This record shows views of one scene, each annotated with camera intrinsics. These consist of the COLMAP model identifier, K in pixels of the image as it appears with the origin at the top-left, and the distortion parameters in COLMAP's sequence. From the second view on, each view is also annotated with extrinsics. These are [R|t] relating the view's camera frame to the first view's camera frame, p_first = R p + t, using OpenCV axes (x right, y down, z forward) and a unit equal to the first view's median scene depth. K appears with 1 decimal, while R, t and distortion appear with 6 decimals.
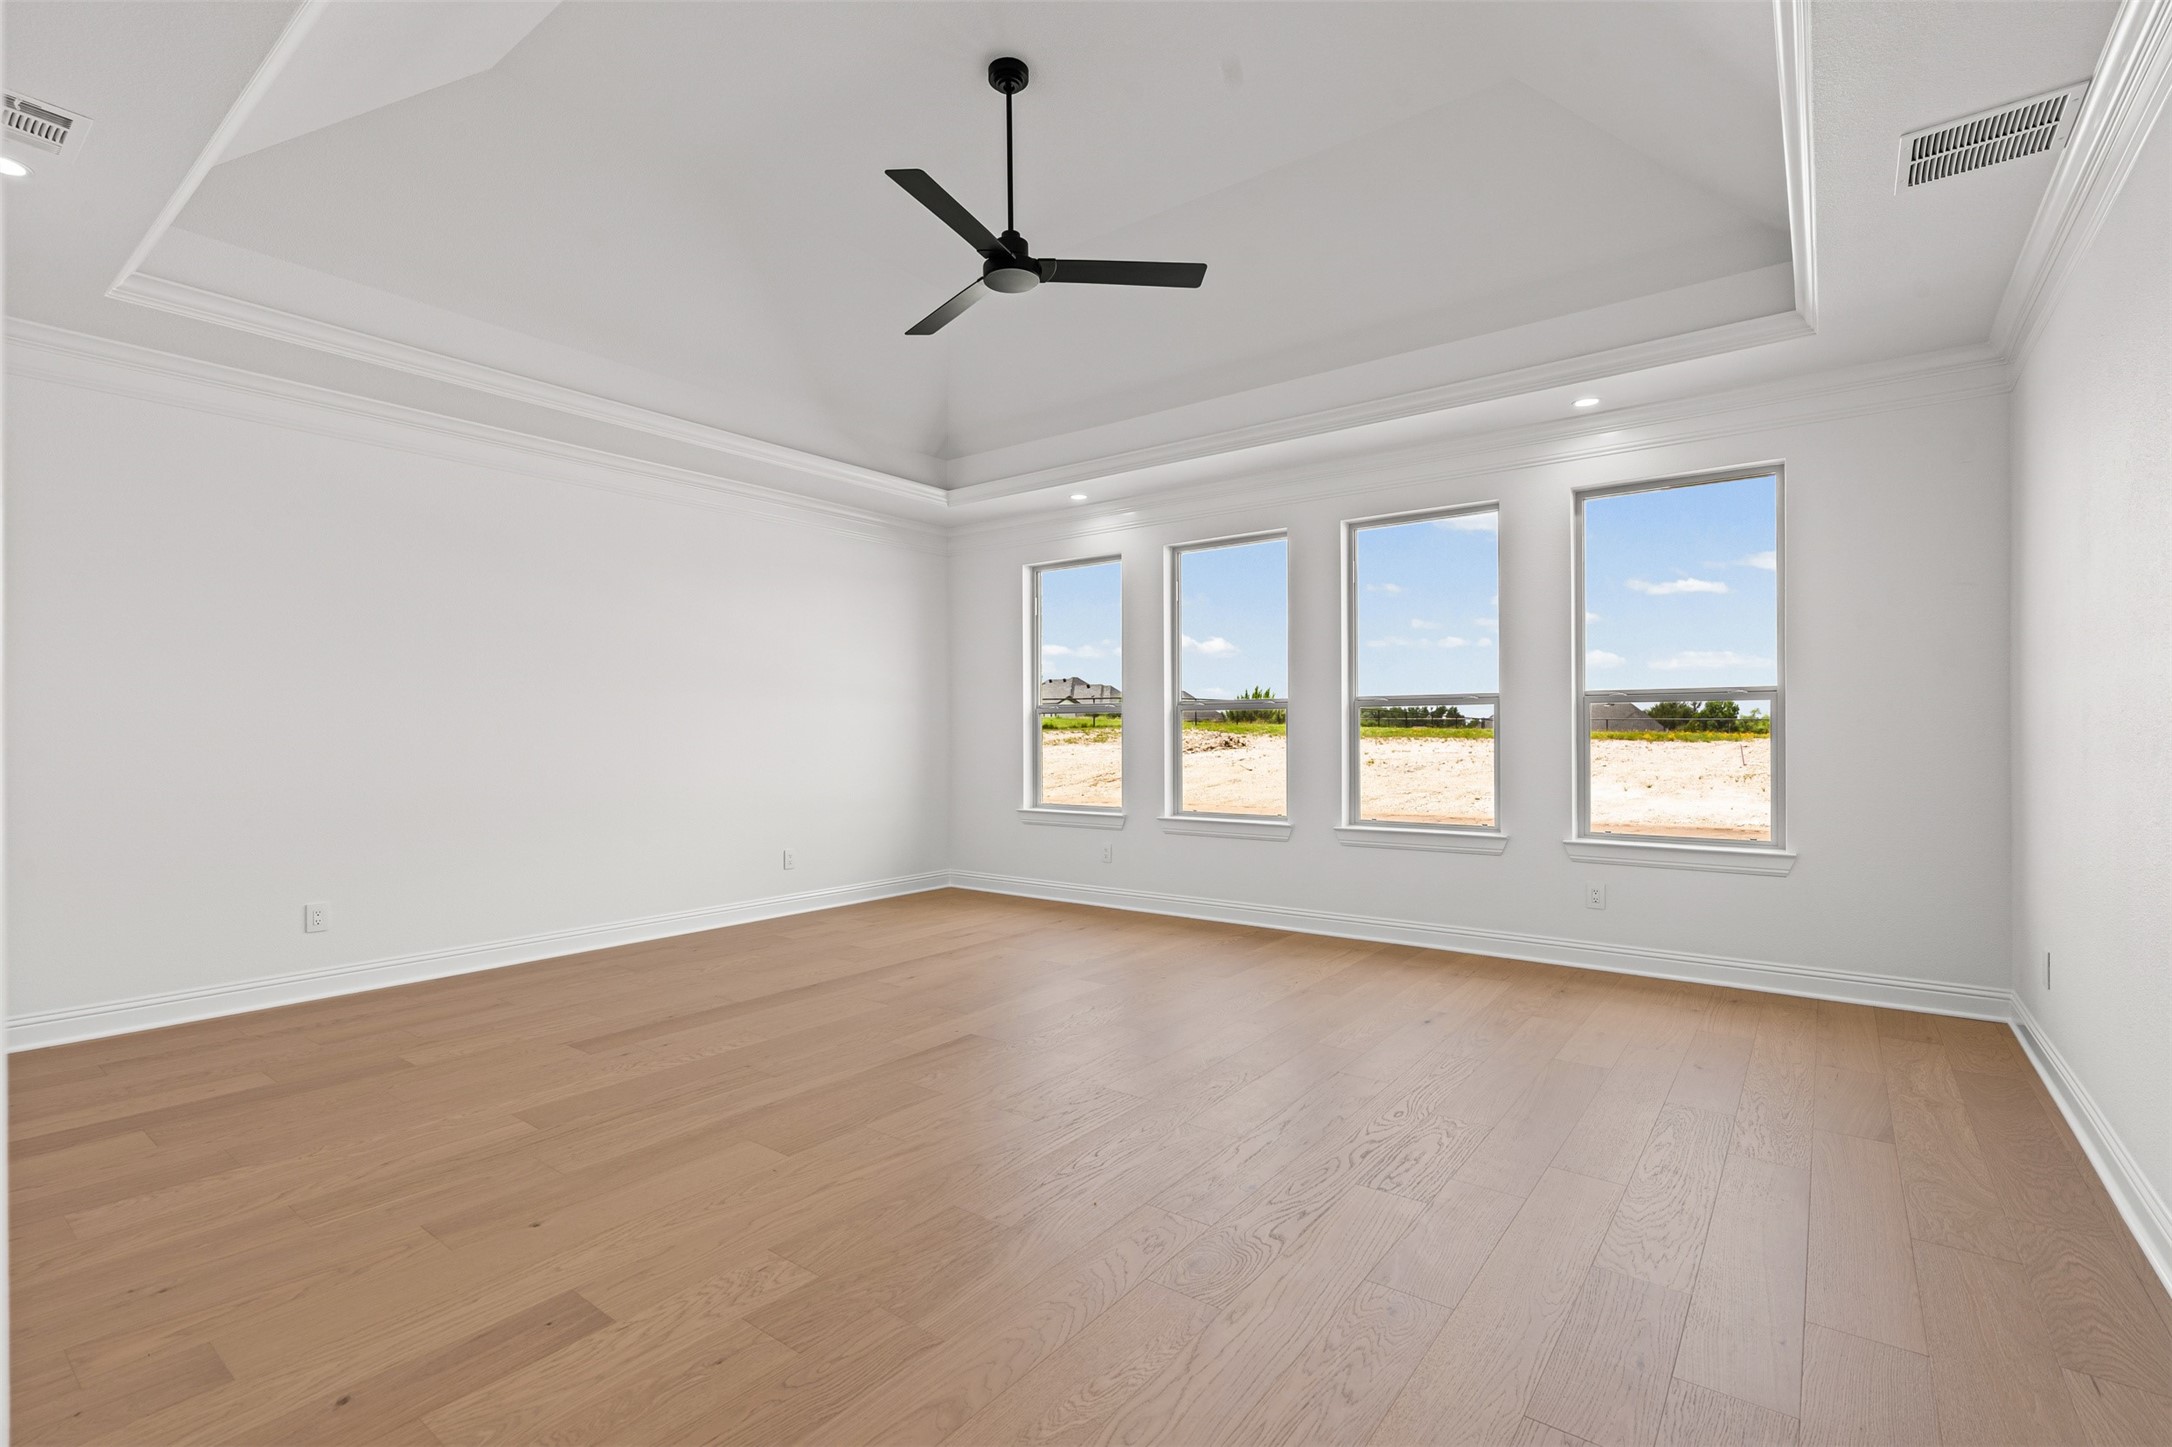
lens RADIAL K [[987.1, 0, 1083.2], [0, 987.1, 706.9], [0, 0, 1]] dist [-0.005791, 0.002178]
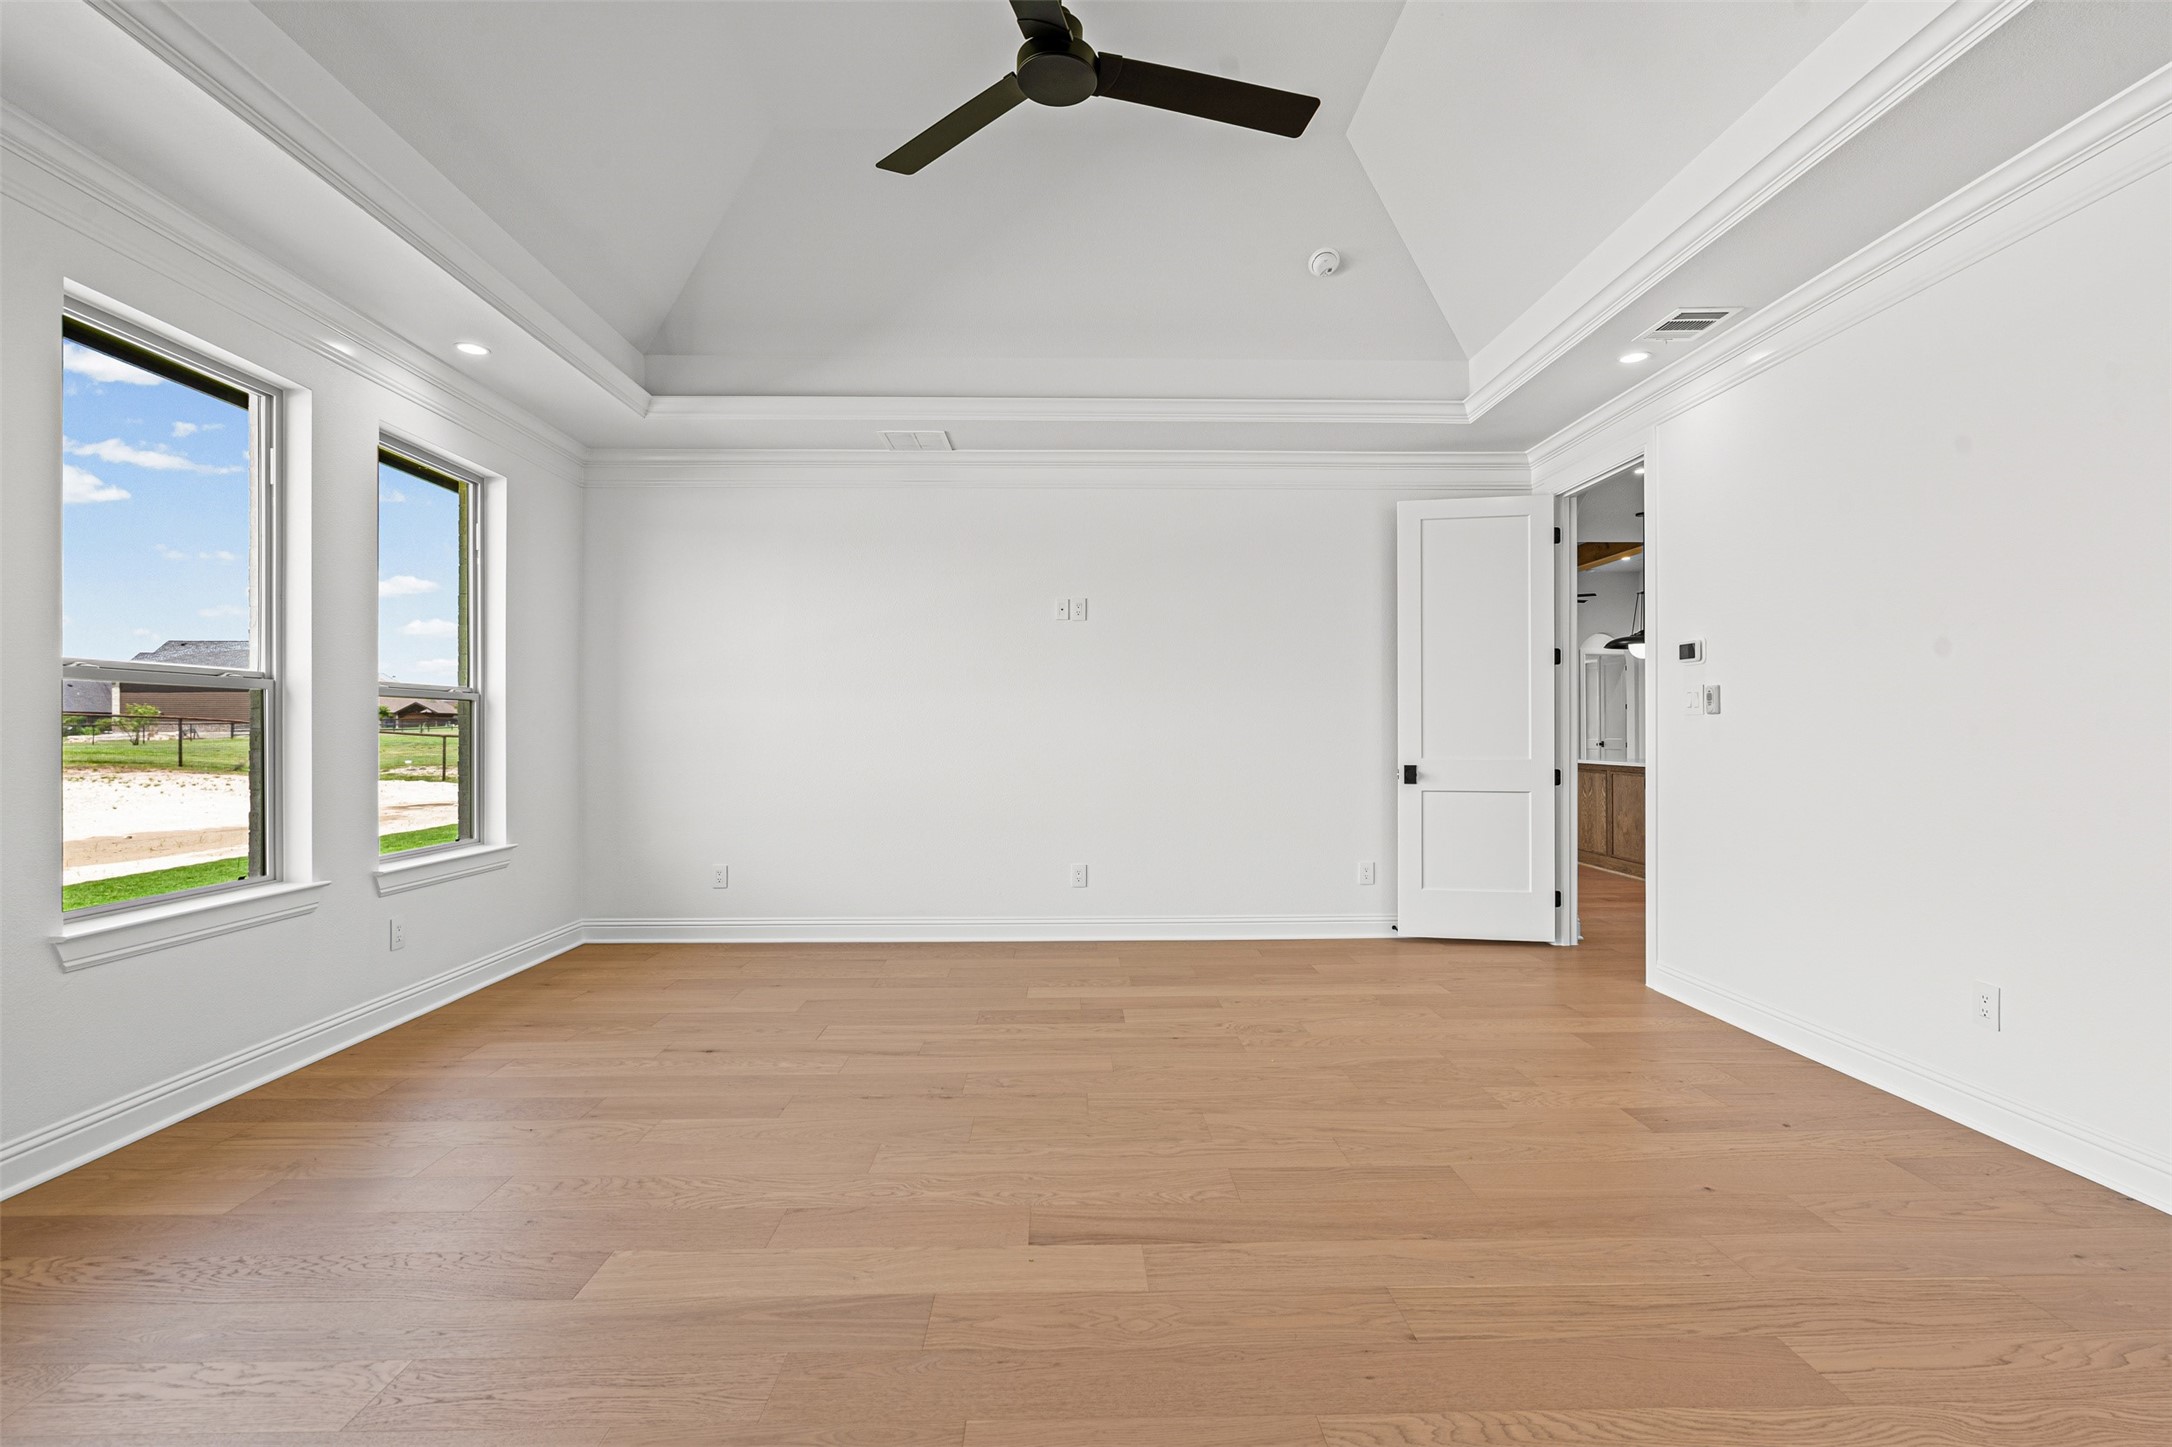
lens RADIAL K [[980.2, 0, 1086.0], [0, 980.2, 723.5], [0, 0, 1]] dist [-0.011224, 0.005752]
pose [[-0.625395, 0.010007, 0.780244, -0.746371], [-0.015925, 0.999546, -0.025585, 0.047877], [-0.780146, -0.028426, -0.624952, 1.703095]]
